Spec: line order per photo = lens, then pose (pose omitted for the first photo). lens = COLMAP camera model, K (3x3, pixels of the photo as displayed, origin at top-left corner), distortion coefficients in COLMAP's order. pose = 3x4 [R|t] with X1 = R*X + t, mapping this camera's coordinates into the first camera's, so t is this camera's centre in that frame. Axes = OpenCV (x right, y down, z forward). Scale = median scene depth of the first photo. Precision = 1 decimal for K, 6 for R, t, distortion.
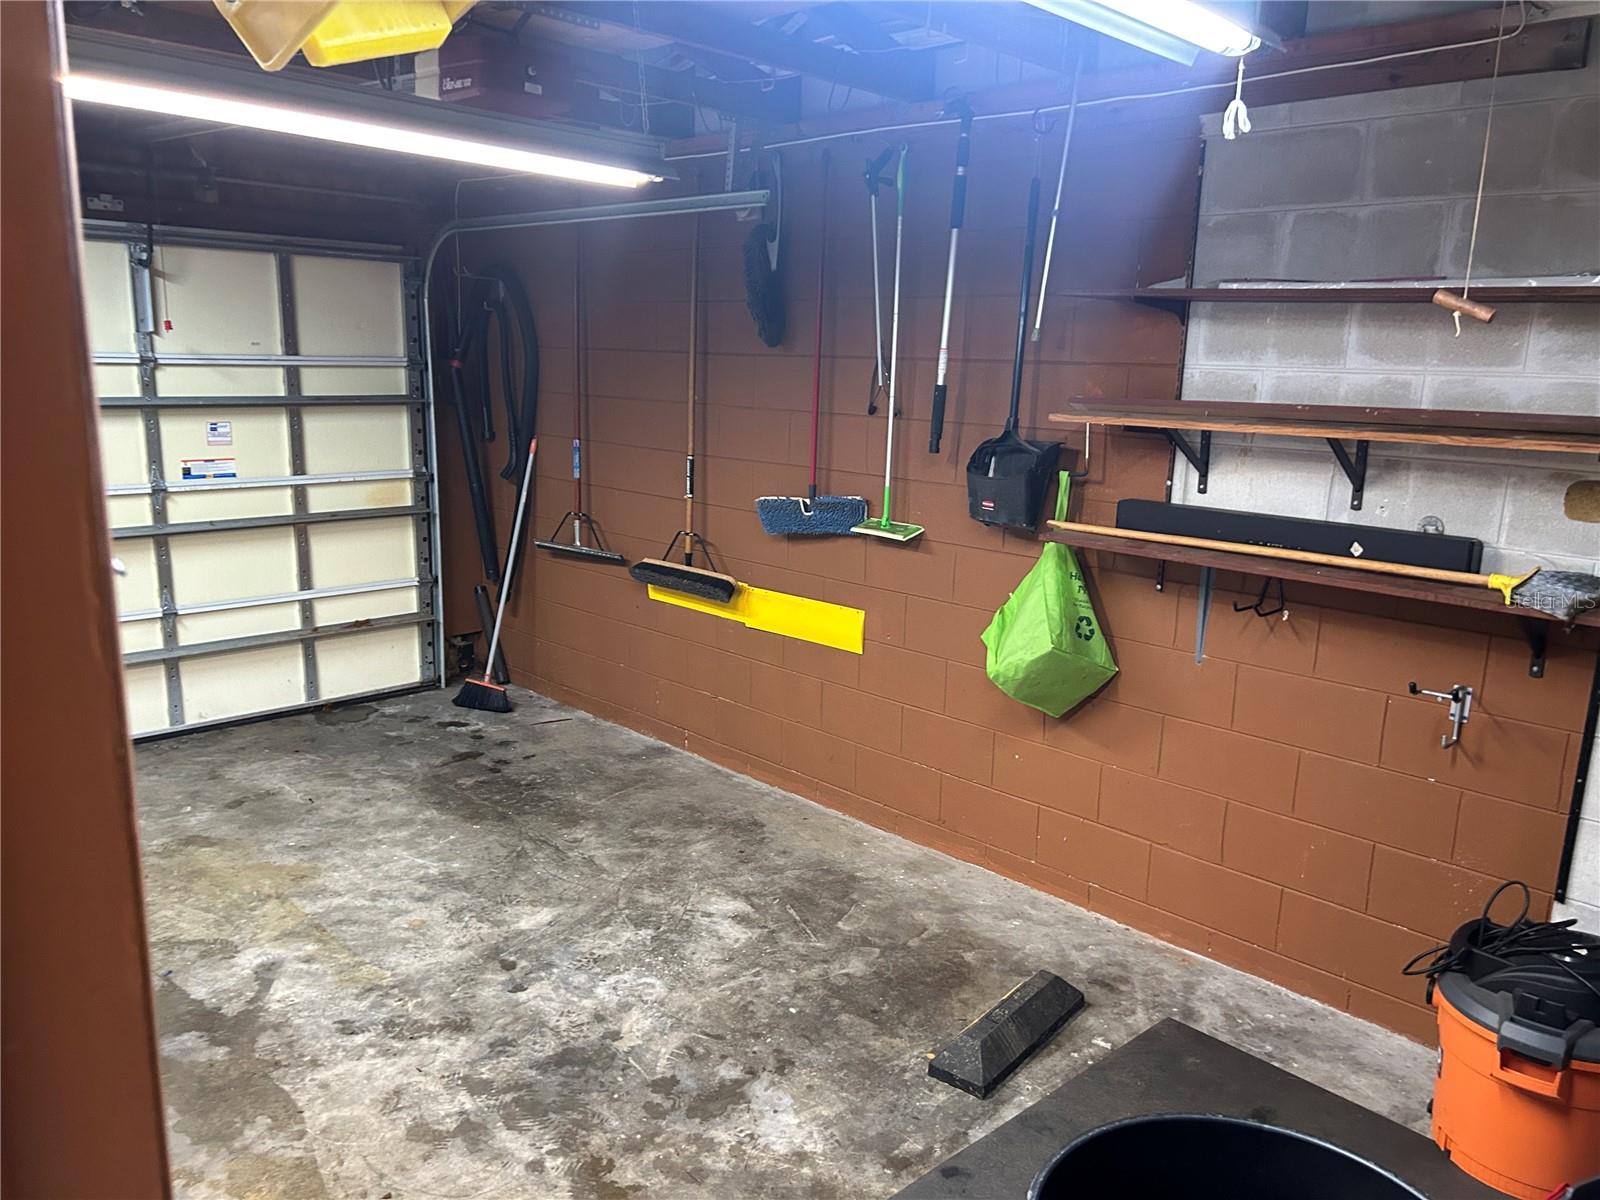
lens RADIAL K [[1191.7, 0, 800.7], [0, 1191.7, 598.5], [0, 0, 1]] dist [0.040373, -0.038802]
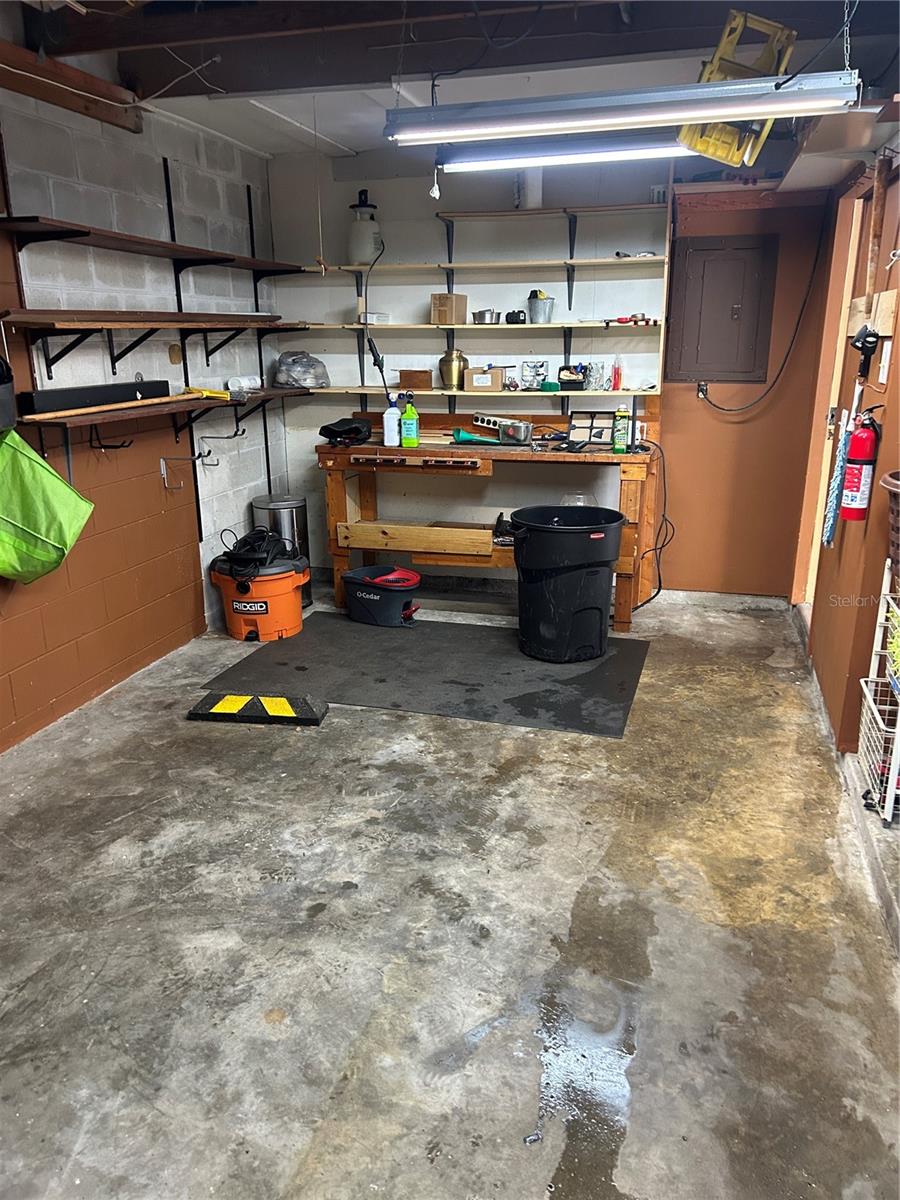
lens RADIAL K [[893.8, 0, 447.8], [0, 893.8, 599.6], [0, 0, 1]] dist [0.040373, -0.038802]
pose [[-0.497567, -0.271097, 0.823974, -0.885413], [0.169970, 0.901022, 0.399085, -0.209952], [-0.850610, 0.338623, -0.402241, 1.185600]]
